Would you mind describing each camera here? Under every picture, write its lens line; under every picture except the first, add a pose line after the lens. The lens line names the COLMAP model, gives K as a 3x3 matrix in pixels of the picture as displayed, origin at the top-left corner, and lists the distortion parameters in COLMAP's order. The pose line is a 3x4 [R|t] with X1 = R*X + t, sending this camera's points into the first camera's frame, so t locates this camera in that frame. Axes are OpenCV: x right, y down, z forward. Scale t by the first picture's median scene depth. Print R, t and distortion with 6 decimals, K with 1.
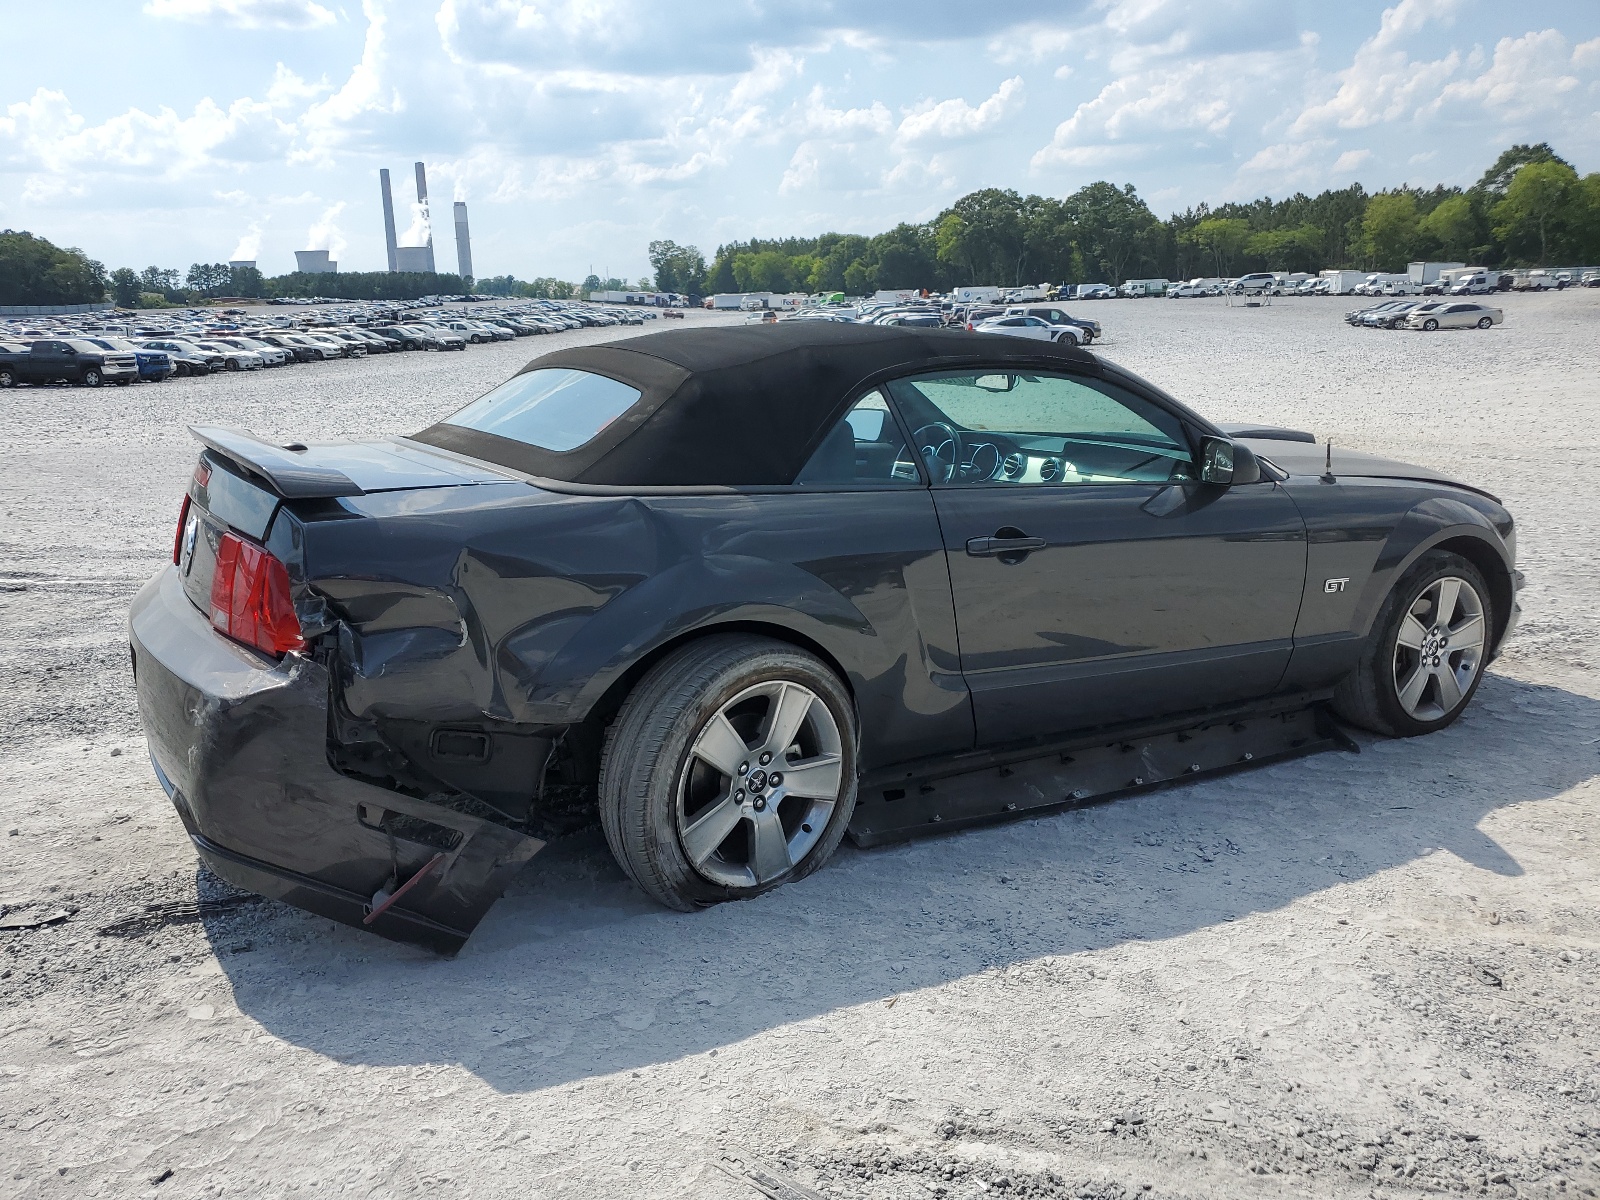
lens RADIAL K [[1197.9, 0, 800.0], [0, 1197.9, 600.0], [0, 0, 1]] dist [0.003854, 0.002559]
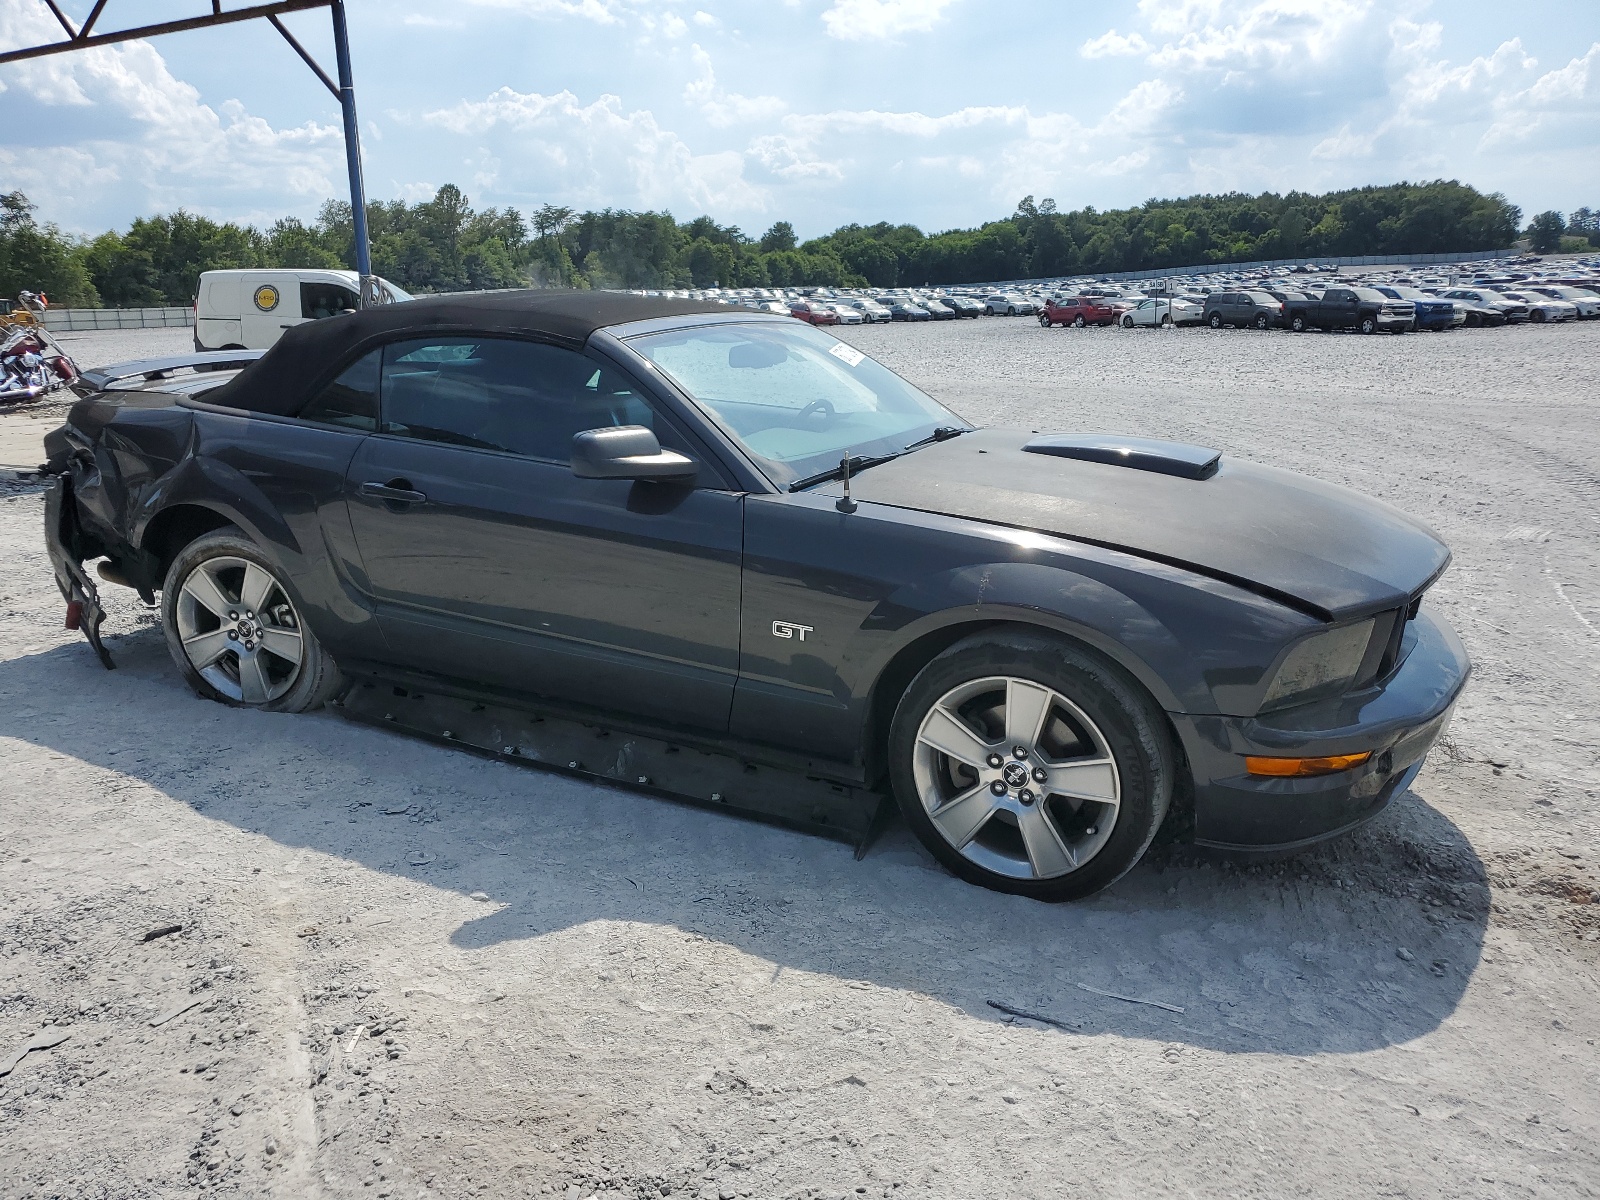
lens RADIAL K [[1197.9, 0, 800.0], [0, 1197.9, 600.0], [0, 0, 1]] dist [0.003854, 0.002559]
pose [[0.561855, 0.215751, -0.798605, 0.940995], [-0.183267, 0.973865, 0.134163, -0.123195], [0.806680, 0.070978, 0.586711, 0.450092]]
